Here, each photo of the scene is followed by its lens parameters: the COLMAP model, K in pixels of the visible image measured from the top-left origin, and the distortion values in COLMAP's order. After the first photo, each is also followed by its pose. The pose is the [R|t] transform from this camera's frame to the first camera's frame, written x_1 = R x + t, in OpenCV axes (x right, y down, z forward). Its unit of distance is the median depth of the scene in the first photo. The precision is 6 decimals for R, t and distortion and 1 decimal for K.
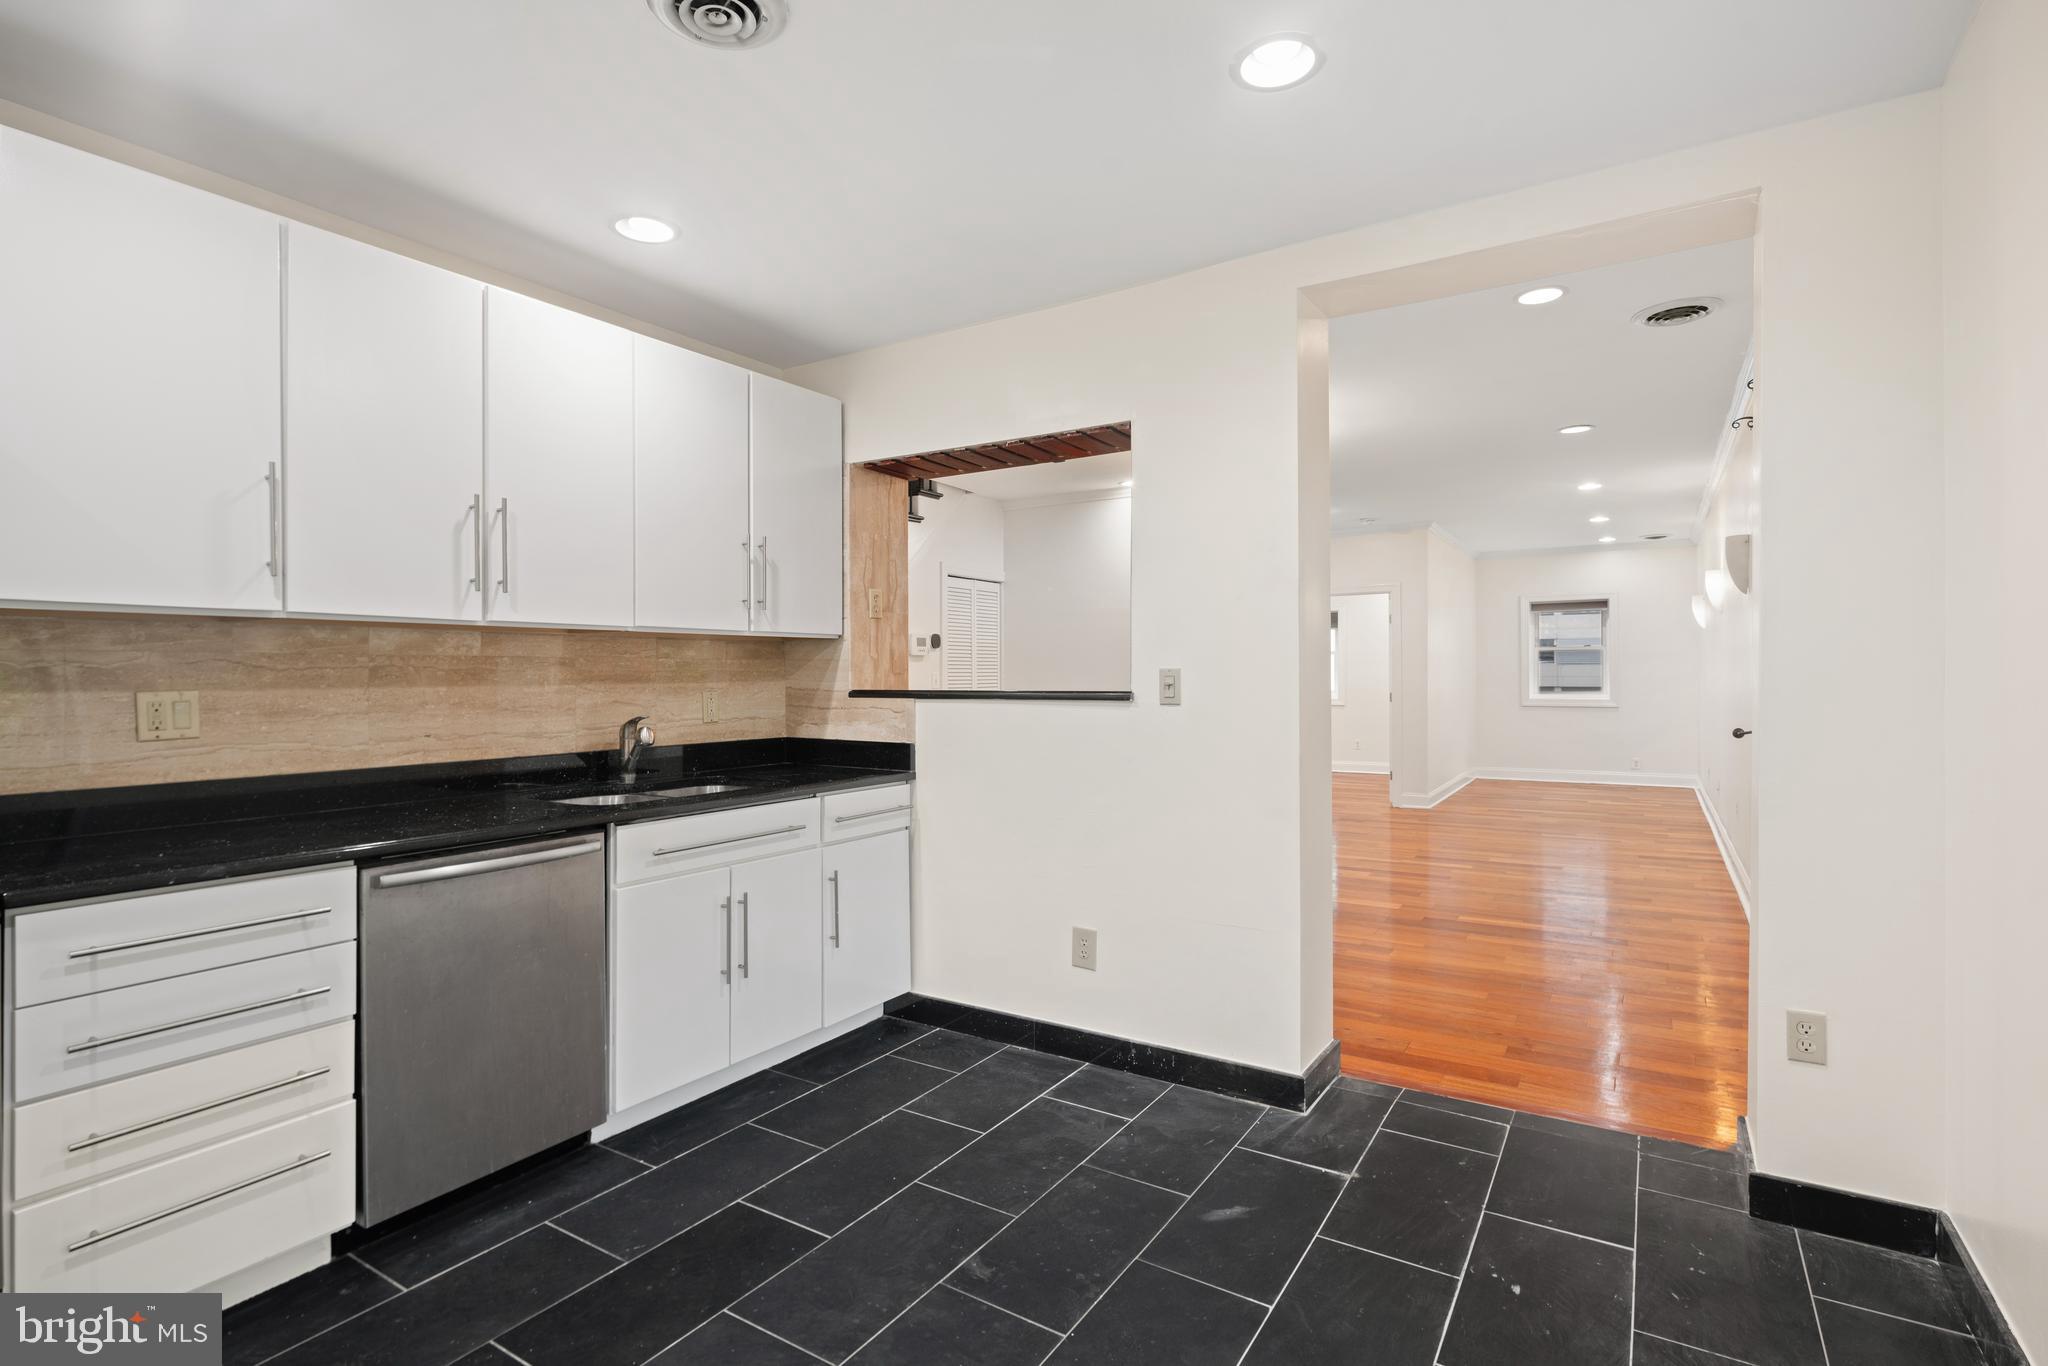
lens RADIAL K [[997.3, 0, 1015.4], [0, 997.3, 664.1], [0, 0, 1]] dist [-0.000638, -0.000651]
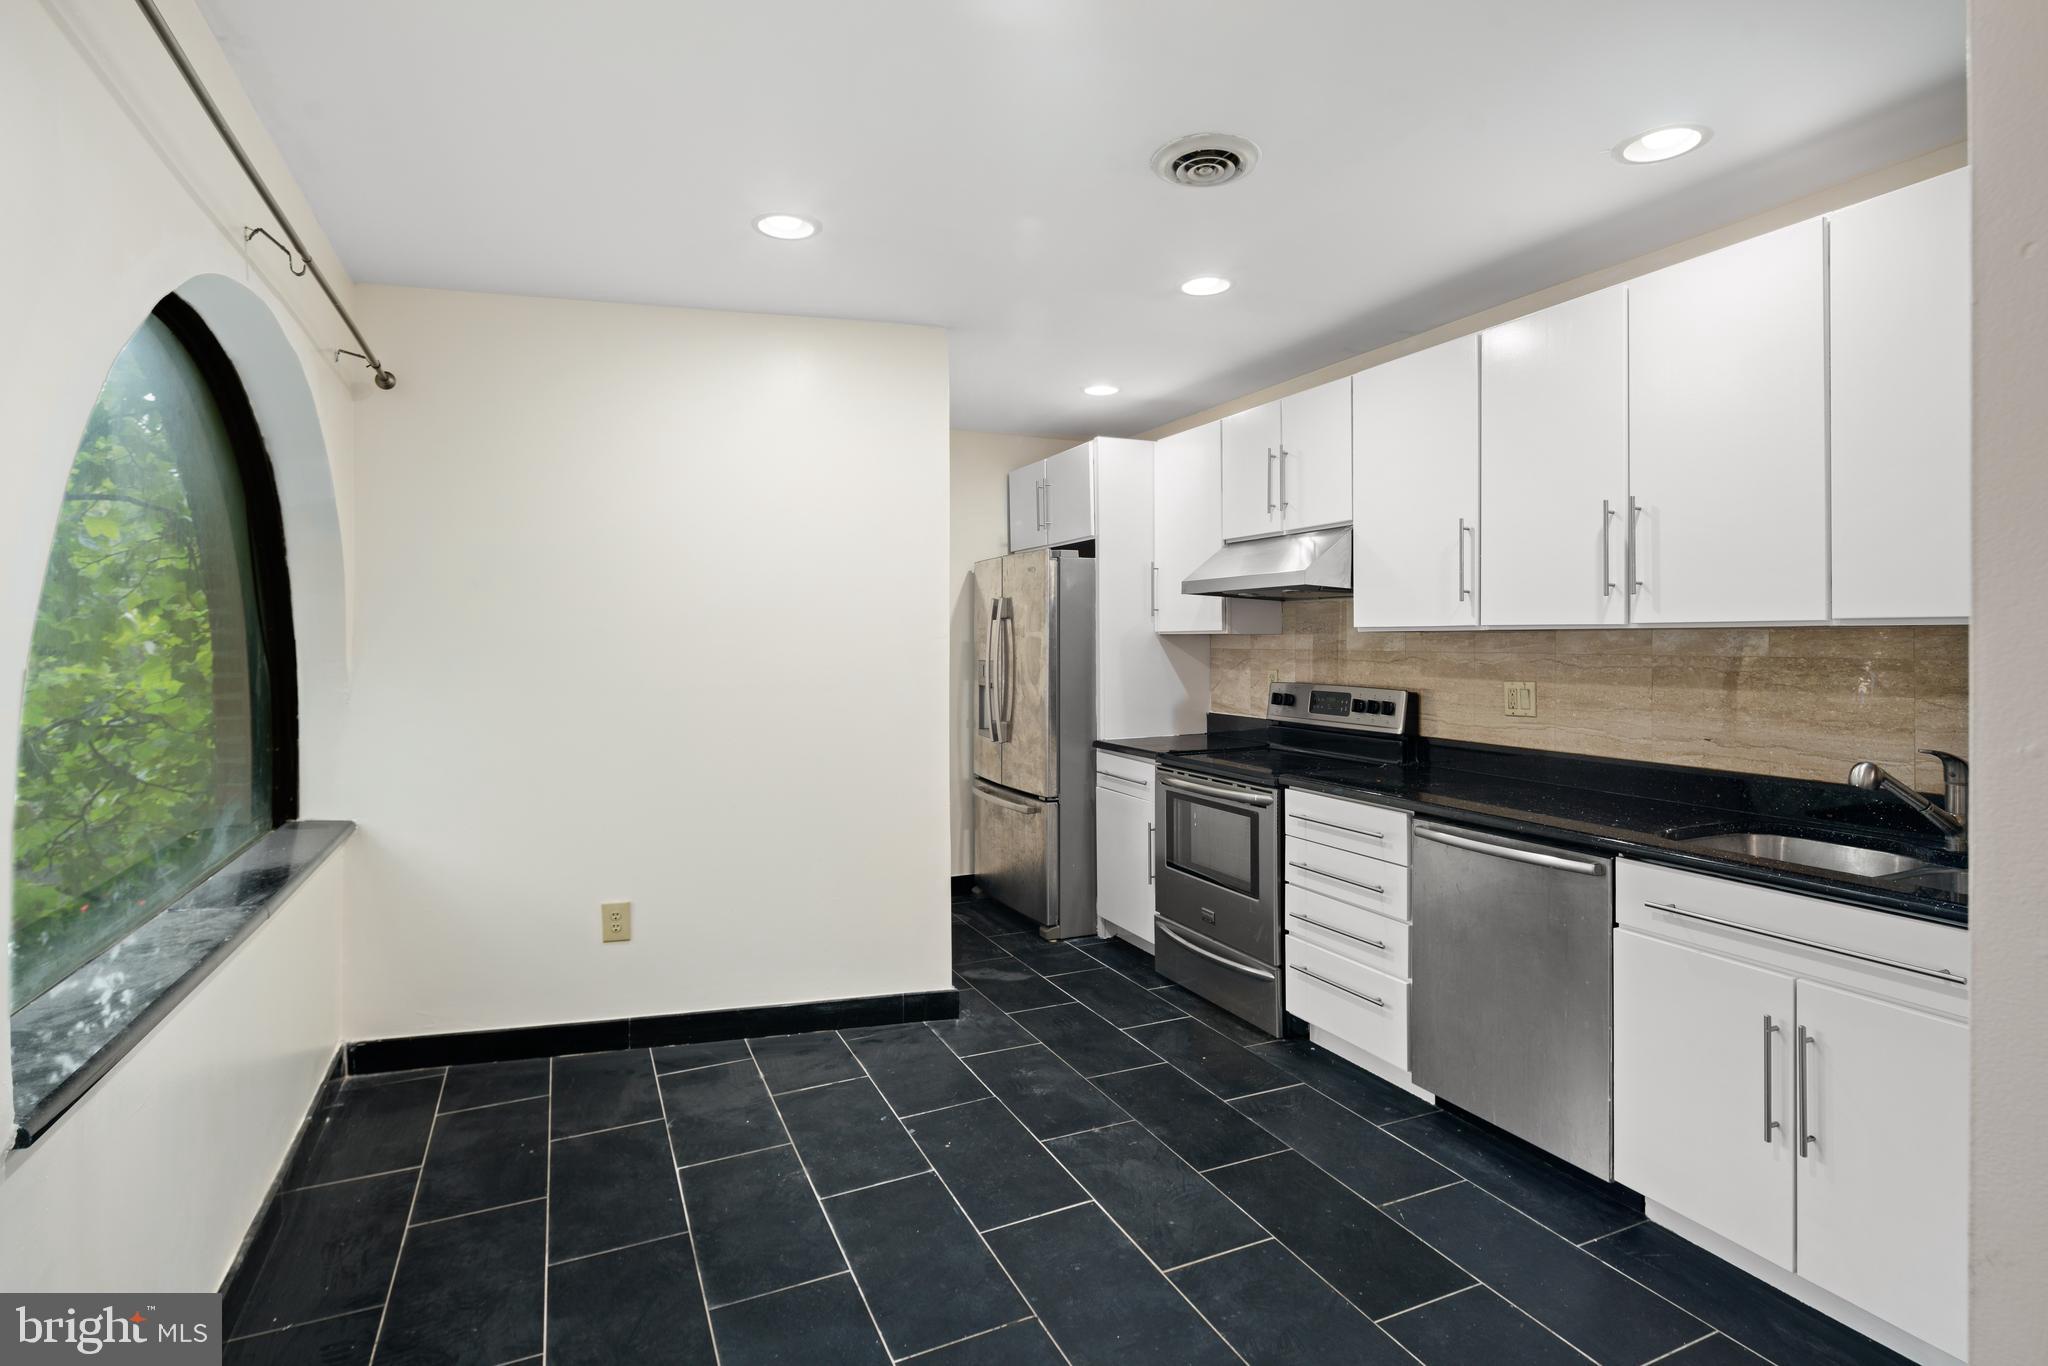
lens RADIAL K [[1007.6, 0, 1023.8], [0, 1007.6, 634.7], [0, 0, 1]] dist [-0.000124, -0.000142]
pose [[-0.534984, -0.000278, -0.844862, 0.657297], [0.009904, 0.999929, -0.006601, -0.033036], [0.844804, -0.011898, -0.534944, 1.078967]]
